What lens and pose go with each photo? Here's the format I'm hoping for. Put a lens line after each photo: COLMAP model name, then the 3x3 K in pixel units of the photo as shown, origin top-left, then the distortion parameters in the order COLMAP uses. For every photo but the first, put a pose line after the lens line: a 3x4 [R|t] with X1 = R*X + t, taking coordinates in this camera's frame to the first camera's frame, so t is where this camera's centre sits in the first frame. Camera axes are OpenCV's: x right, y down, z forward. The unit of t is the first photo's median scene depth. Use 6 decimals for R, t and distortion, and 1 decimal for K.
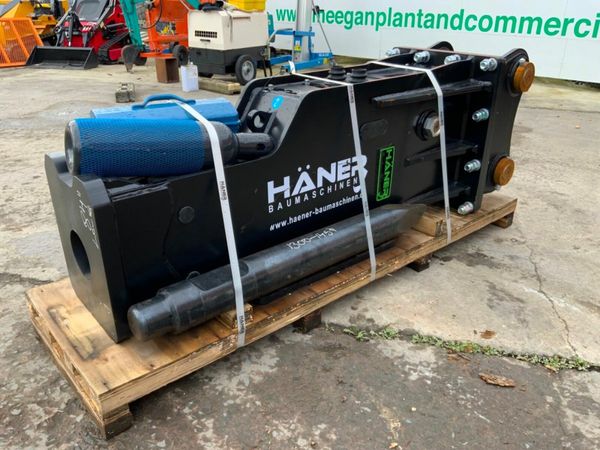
lens RADIAL K [[496.7, 0, 300.0], [0, 496.7, 225.0], [0, 0, 1]] dist [0.055323, -0.115450]
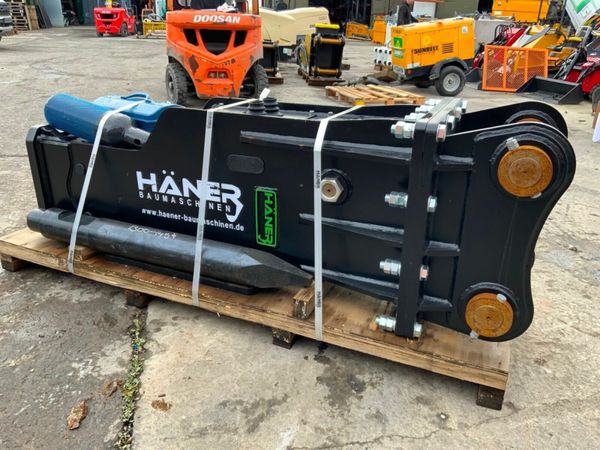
lens RADIAL K [[496.7, 0, 300.0], [0, 496.7, 225.0], [0, 0, 1]] dist [0.055323, -0.115450]
pose [[0.437068, 0.343895, -0.831088, 1.066503], [-0.391431, 0.904652, 0.168482, -0.299051], [0.809786, 0.251675, 0.530006, 0.635503]]
